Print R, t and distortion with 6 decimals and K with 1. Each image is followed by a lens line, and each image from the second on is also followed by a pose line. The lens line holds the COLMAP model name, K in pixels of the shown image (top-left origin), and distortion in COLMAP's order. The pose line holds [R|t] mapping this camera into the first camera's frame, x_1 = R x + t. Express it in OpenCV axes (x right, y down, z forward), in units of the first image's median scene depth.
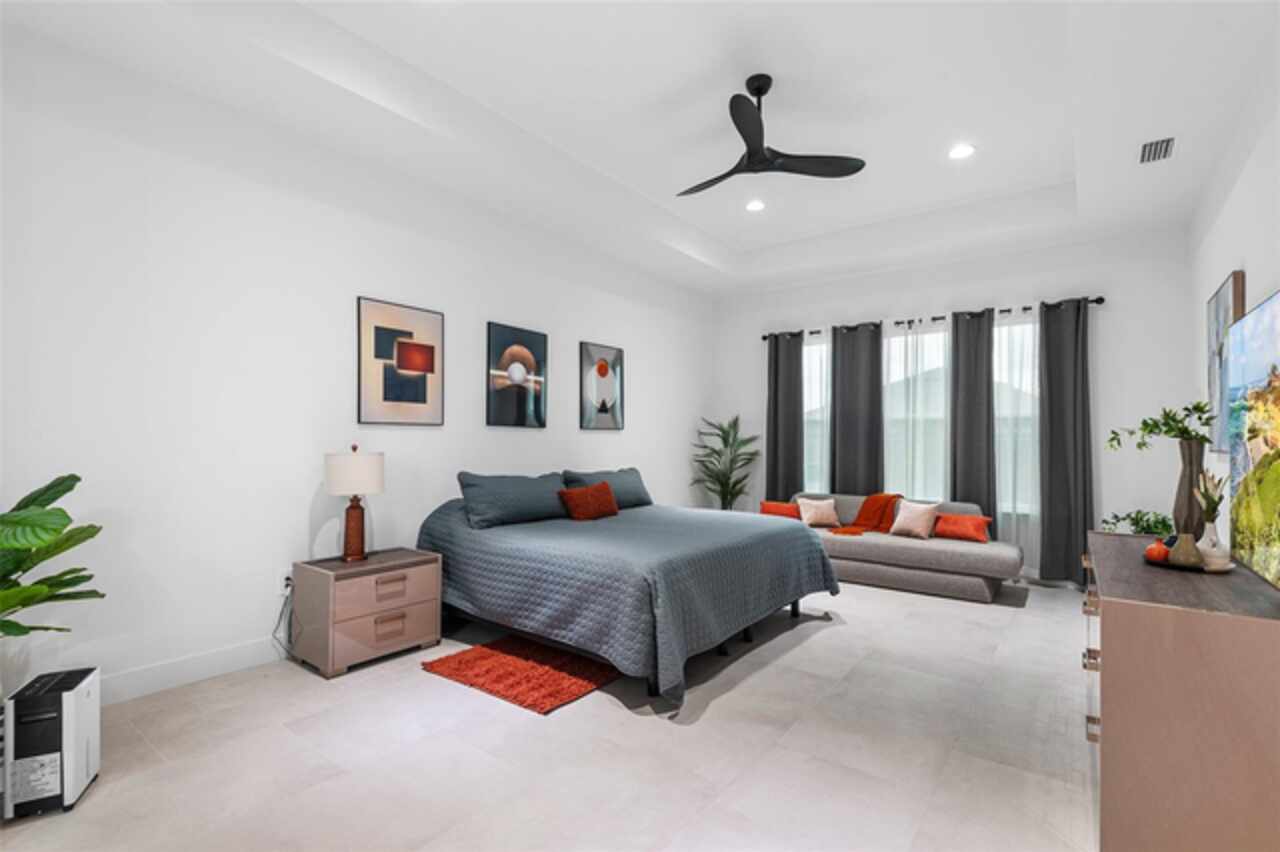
lens RADIAL K [[583.5, 0, 640.2], [0, 583.5, 441.1], [0, 0, 1]] dist [0.046528, -0.025819]
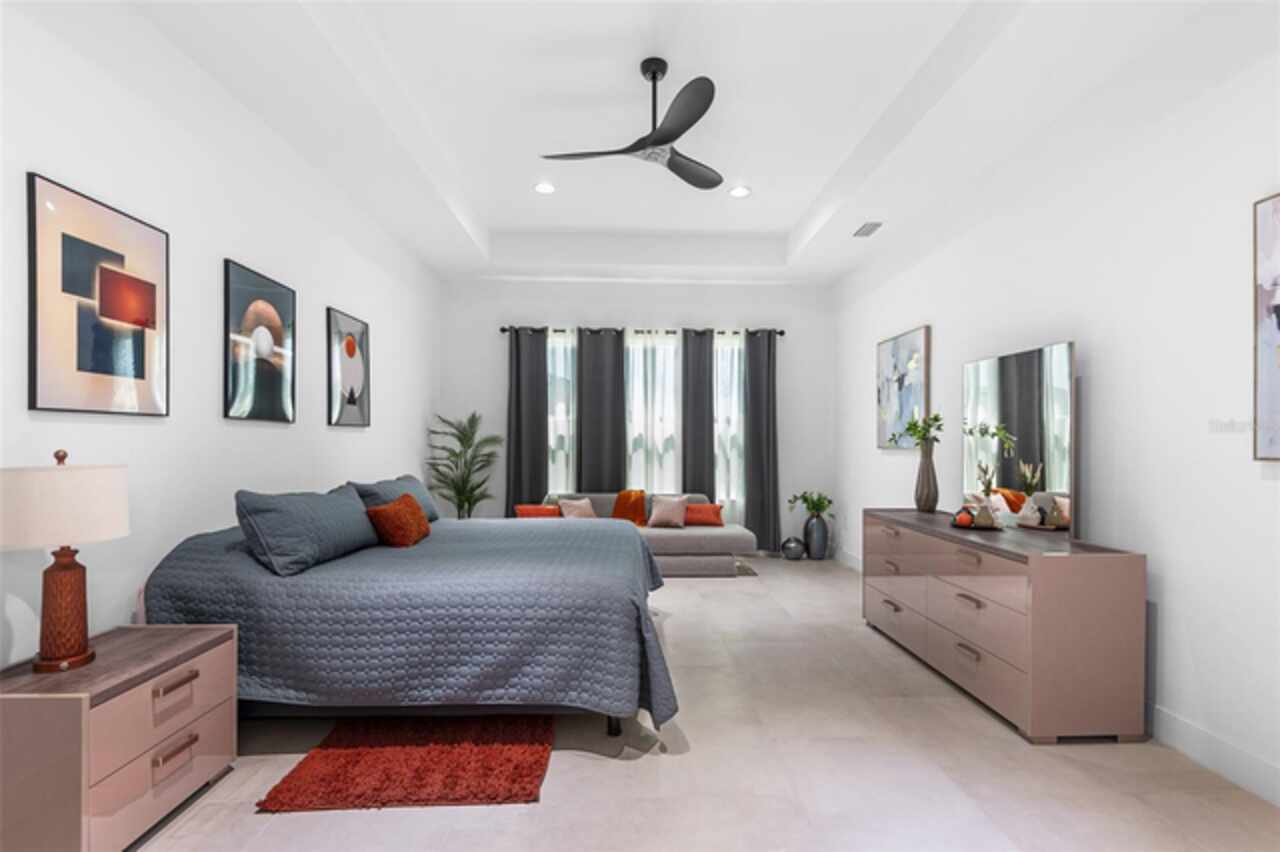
lens RADIAL K [[593.1, 0, 642.4], [0, 593.1, 450.0], [0, 0, 1]] dist [0.043933, -0.028870]
pose [[0.779065, -0.011712, 0.626833, -0.359916], [0.001533, 0.999858, 0.016777, -0.002155], [-0.626941, -0.012110, 0.778973, 0.210432]]
